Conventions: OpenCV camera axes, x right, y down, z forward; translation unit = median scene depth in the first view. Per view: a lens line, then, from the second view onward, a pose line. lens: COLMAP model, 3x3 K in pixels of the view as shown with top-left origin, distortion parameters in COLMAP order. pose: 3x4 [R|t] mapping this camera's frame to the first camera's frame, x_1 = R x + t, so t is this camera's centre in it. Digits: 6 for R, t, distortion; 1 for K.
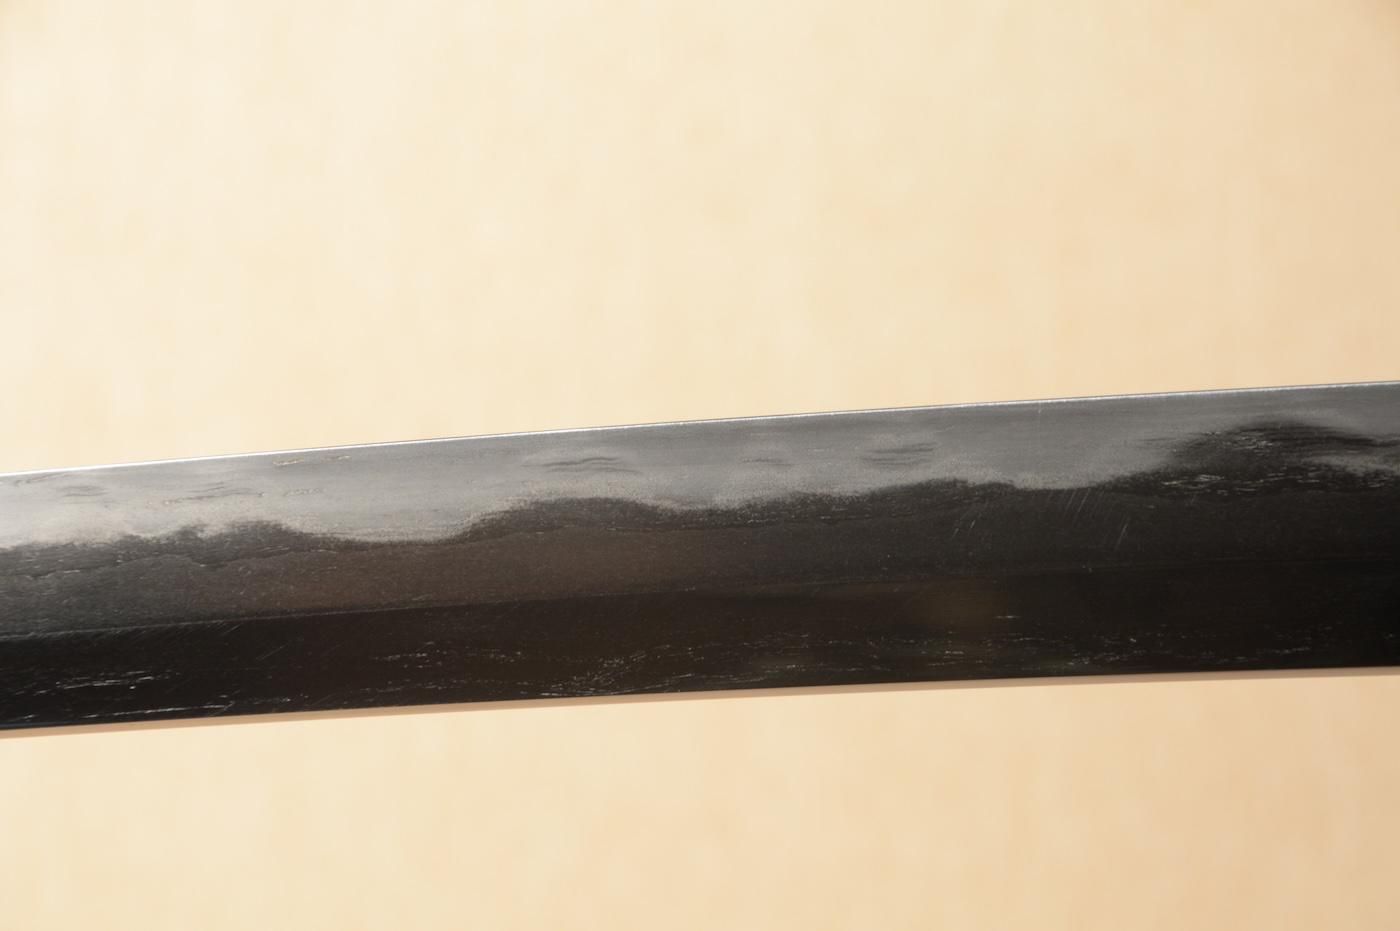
lens RADIAL K [[7377.0, 0, 700.7], [0, 7377.0, 465.3], [0, 0, 1]] dist [-0.384159, 0.000000]
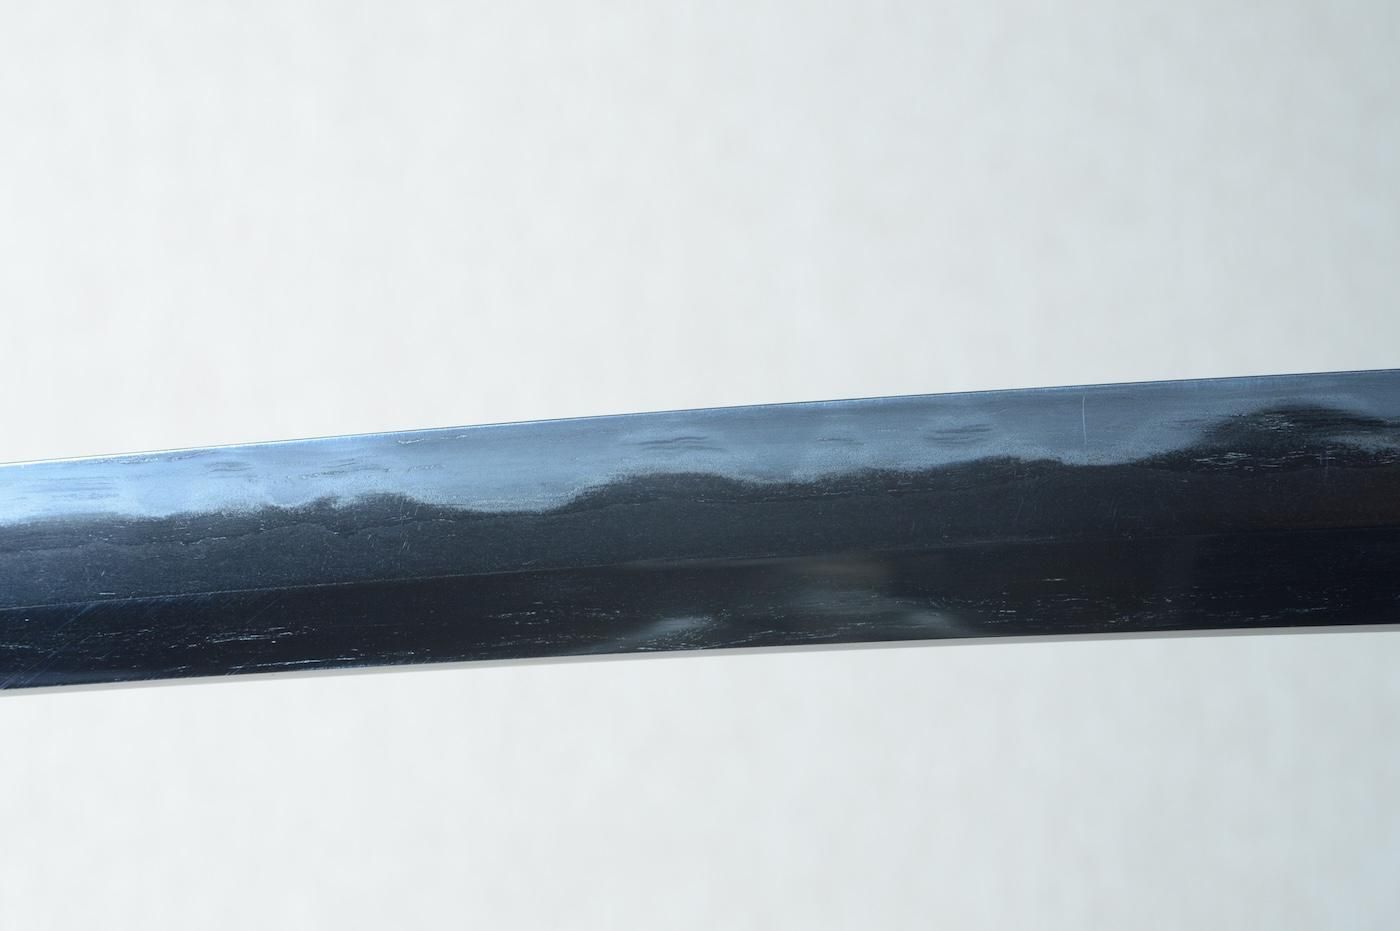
lens RADIAL K [[5496.6, 0, 697.3], [0, 5496.6, 462.4], [0, 0, 1]] dist [1.372772, 0.000000]
pose [[0.999893, 0.000639, -0.014616, -0.000420], [-0.000593, 0.999995, 0.003141, 0.000200], [0.014618, -0.003132, 0.999888, 0.162443]]
